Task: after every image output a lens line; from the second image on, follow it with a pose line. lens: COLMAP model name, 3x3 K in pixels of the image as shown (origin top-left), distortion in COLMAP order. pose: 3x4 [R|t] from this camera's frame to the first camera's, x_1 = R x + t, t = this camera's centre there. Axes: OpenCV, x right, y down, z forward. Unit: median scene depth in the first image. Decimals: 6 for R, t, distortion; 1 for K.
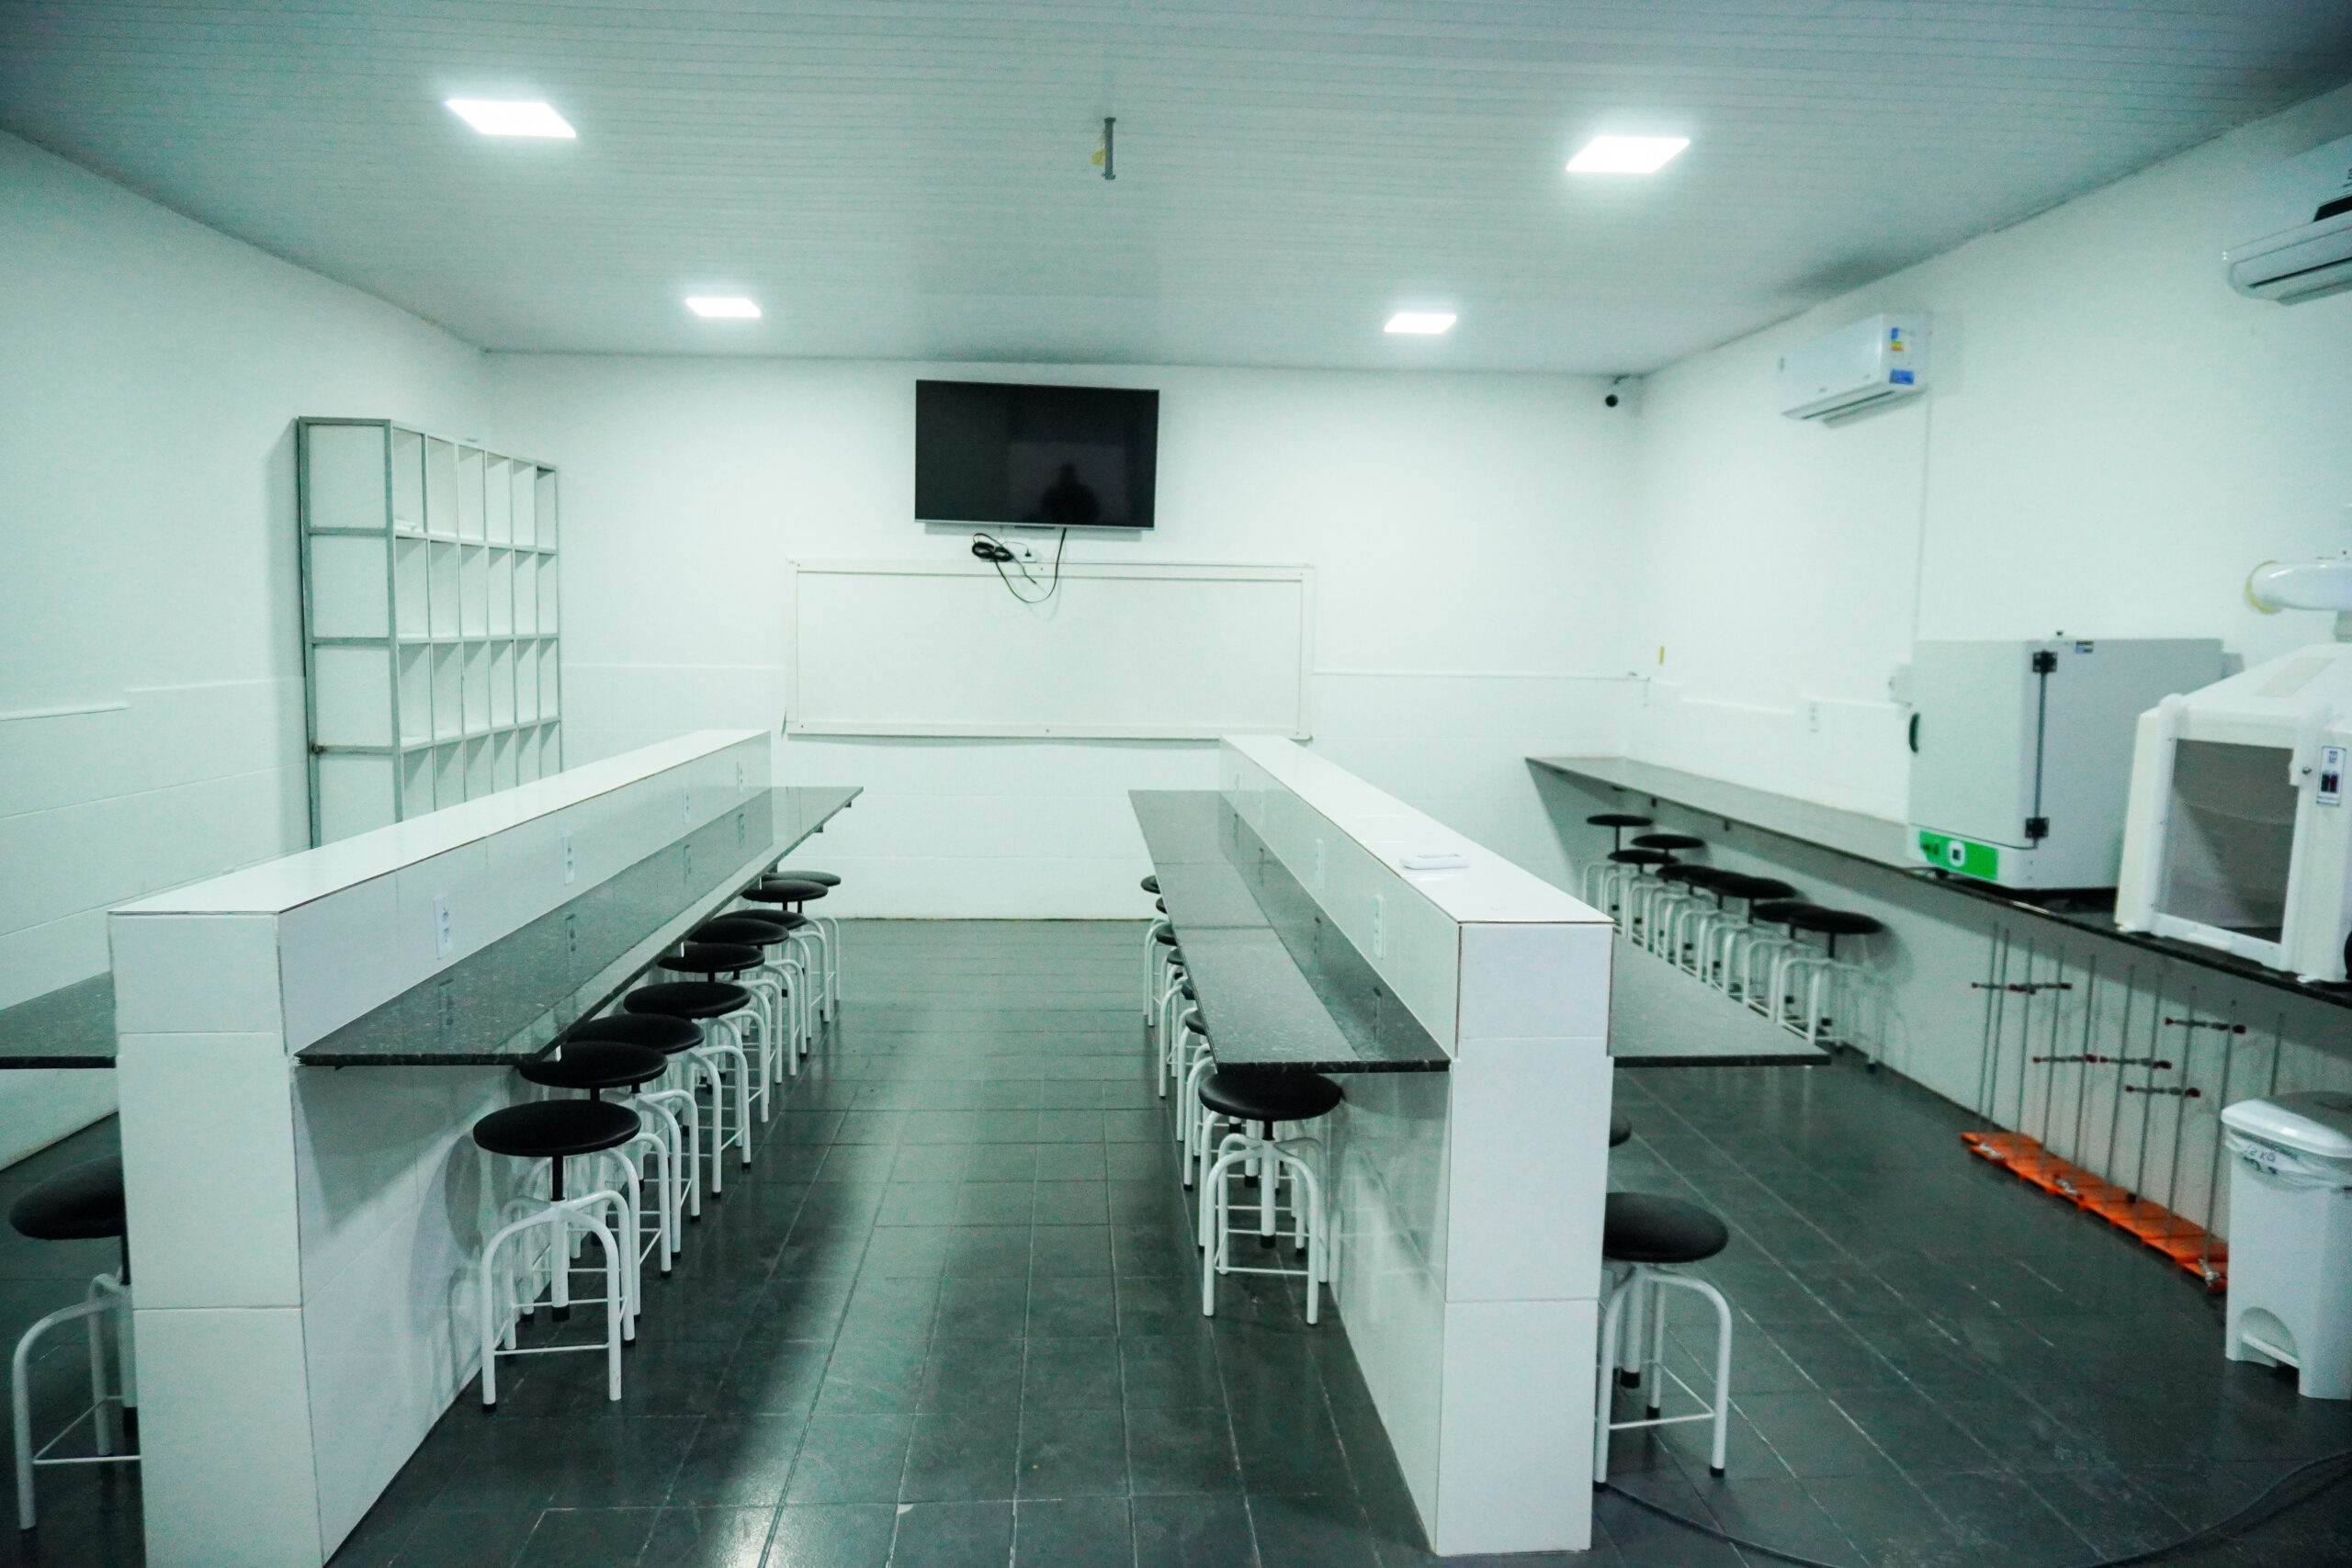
lens RADIAL K [[1575.1, 0, 1181.3], [0, 1575.1, 795.4], [0, 0, 1]] dist [-0.037262, 0.025748]
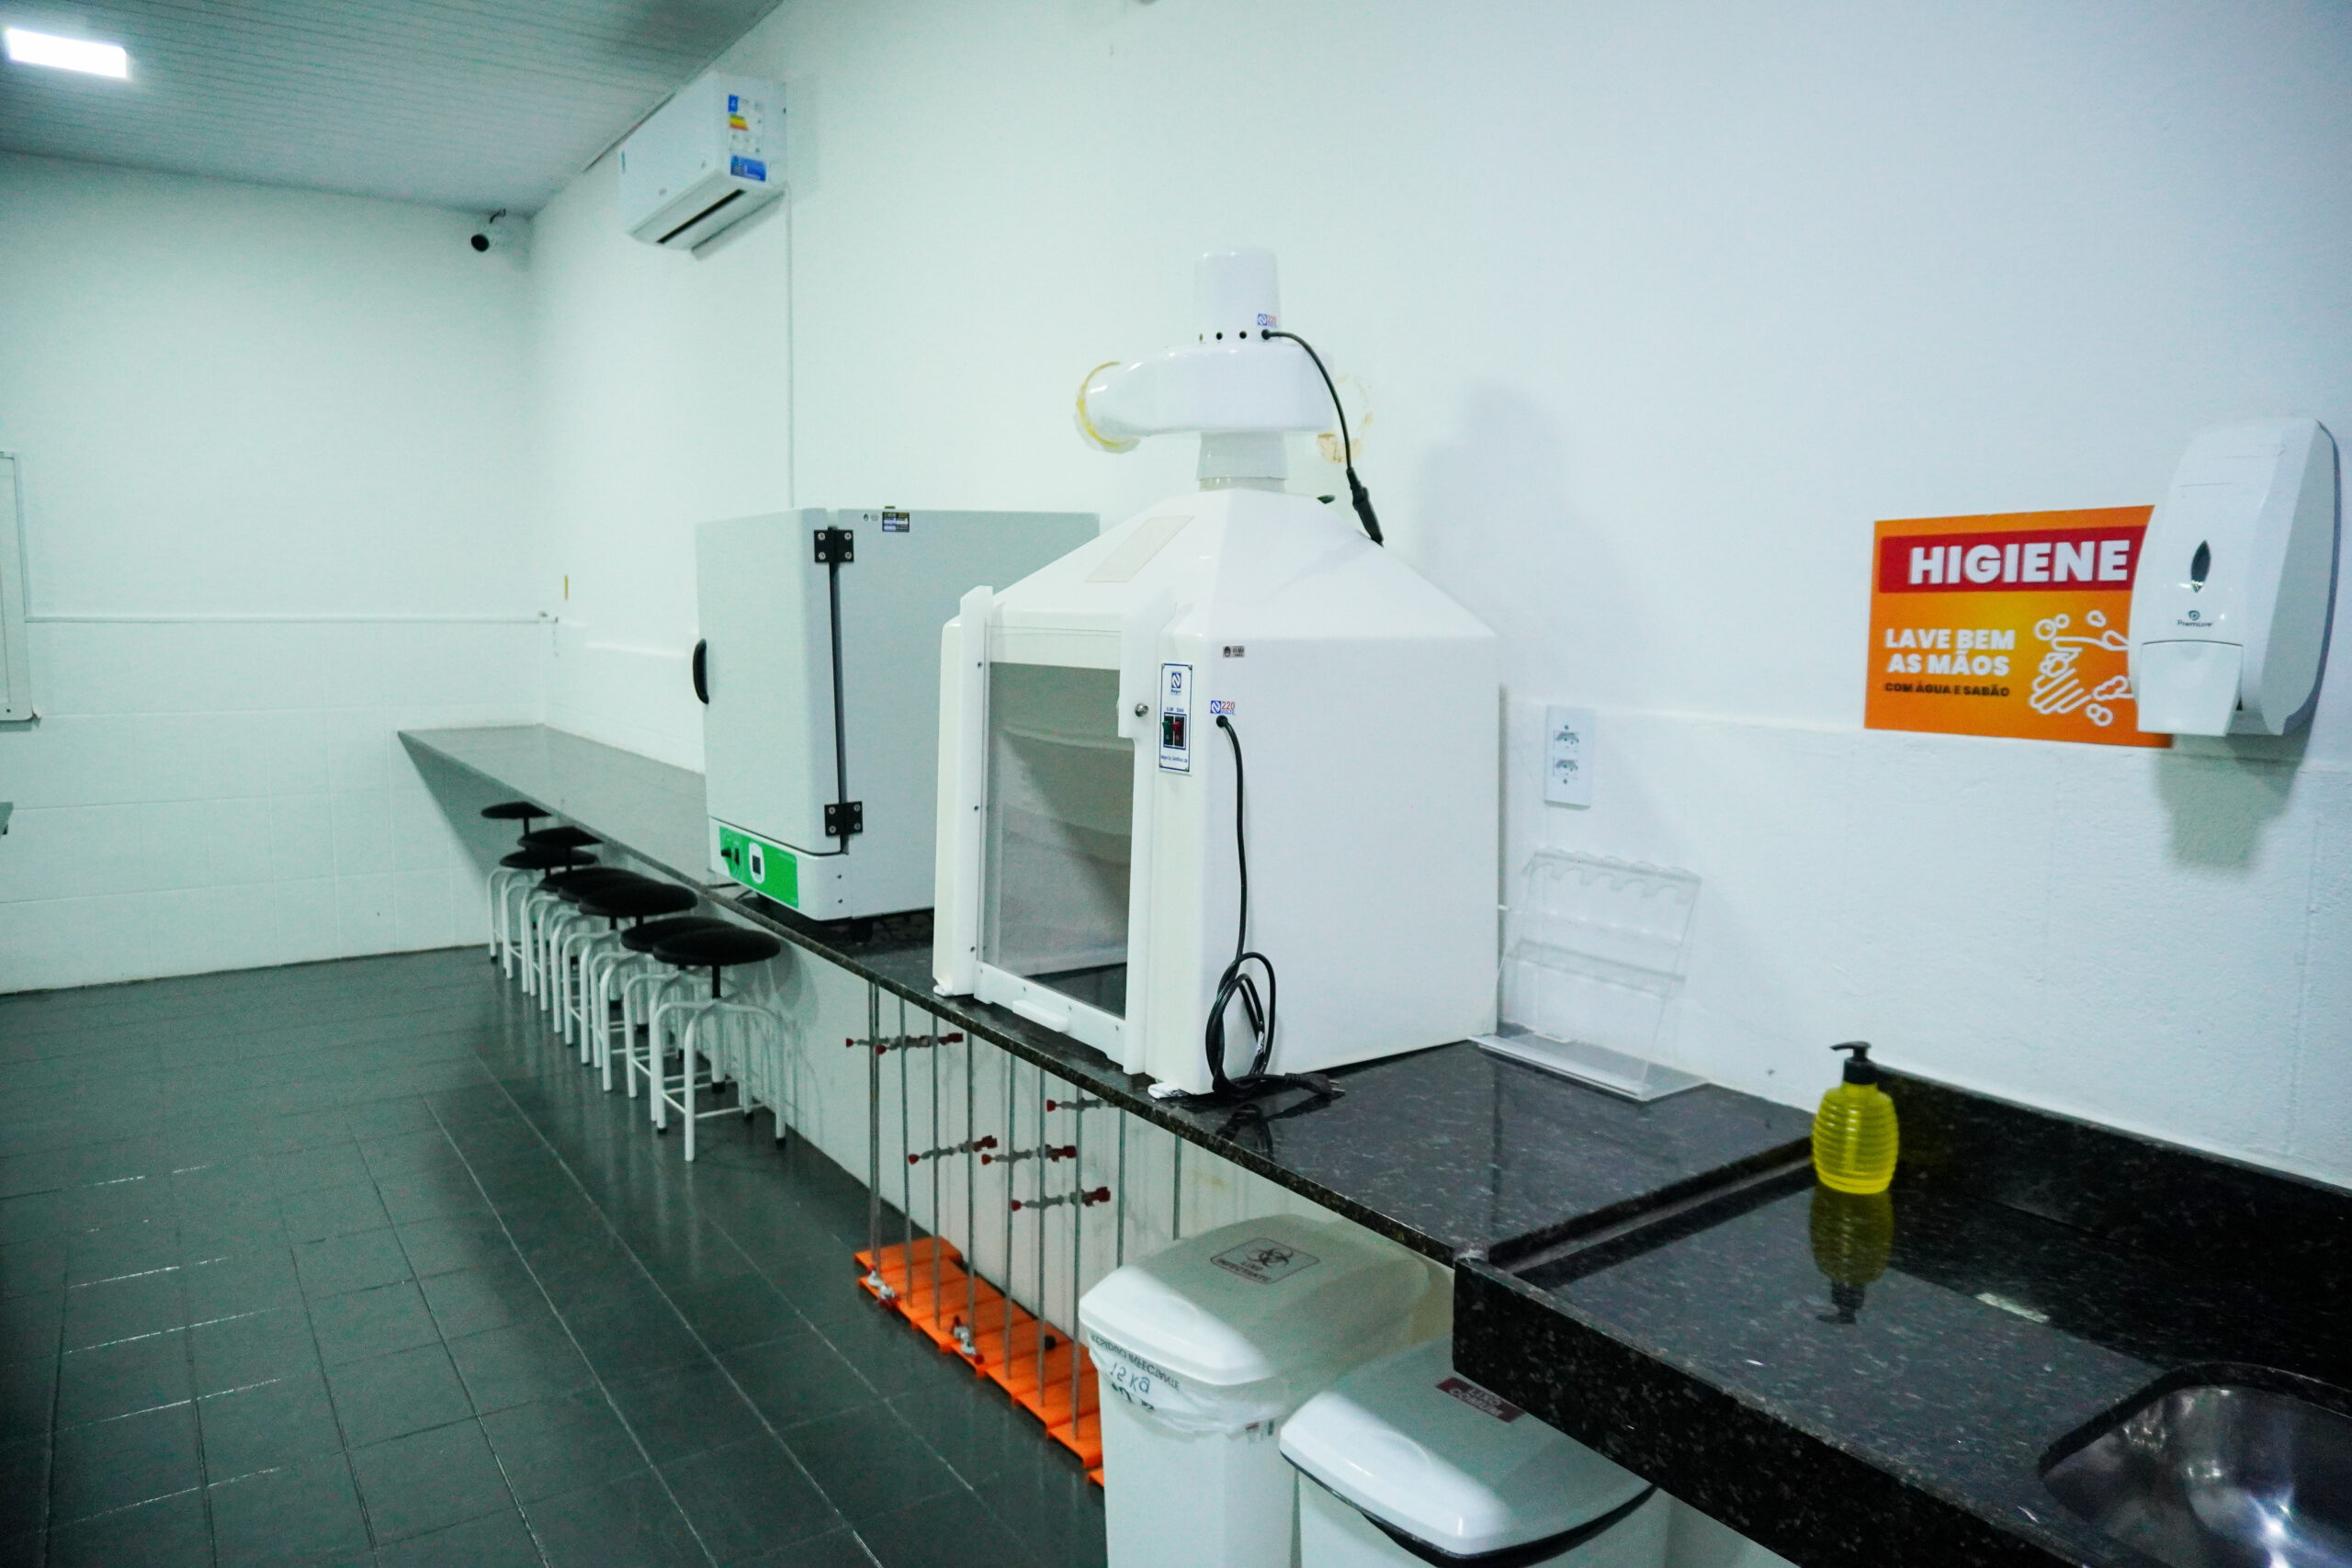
lens RADIAL K [[1575.1, 0, 1181.3], [0, 1575.1, 795.4], [0, 0, 1]] dist [-0.037262, 0.025748]
pose [[0.864734, -0.065467, 0.497944, 0.333954], [0.054005, 0.997840, 0.037406, -0.003984], [-0.499318, -0.005455, 0.866402, 0.375308]]
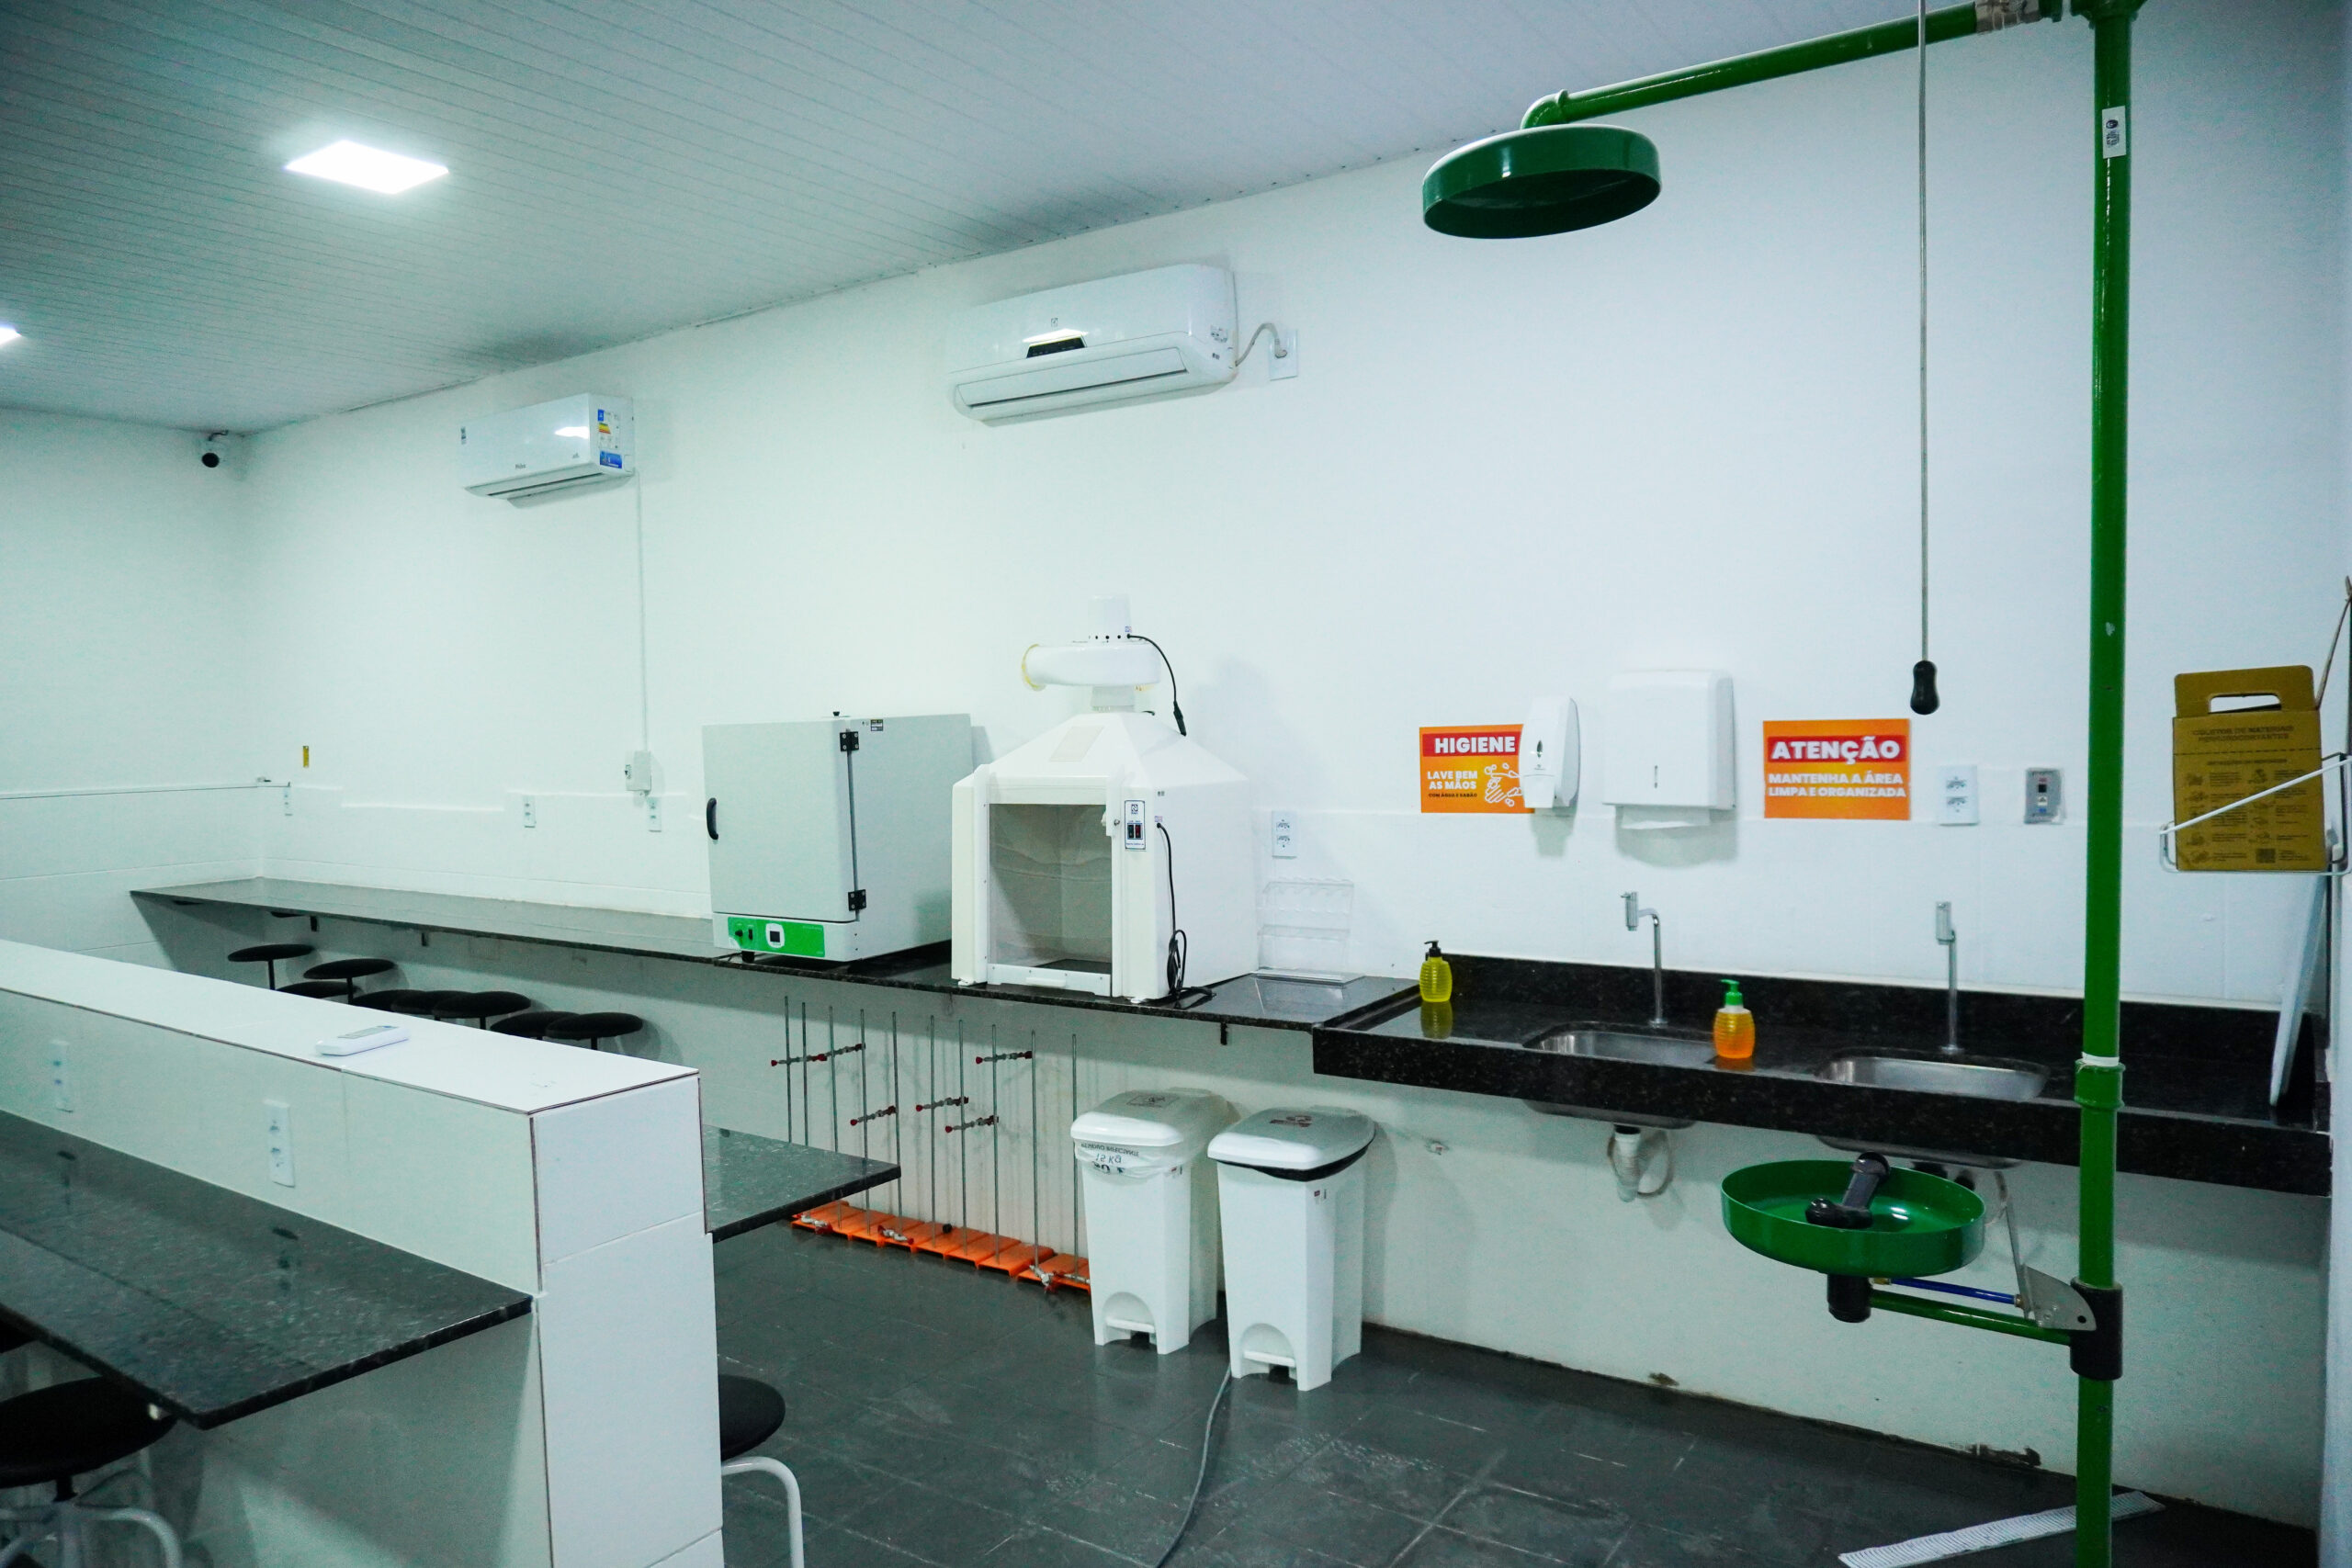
lens RADIAL K [[1575.1, 0, 1181.3], [0, 1575.1, 795.4], [0, 0, 1]] dist [-0.037262, 0.025748]
pose [[0.625883, -0.067718, 0.776971, -0.117587], [0.112185, 0.993680, -0.003765, -0.018927], [-0.771806, 0.089521, 0.629525, 0.158549]]
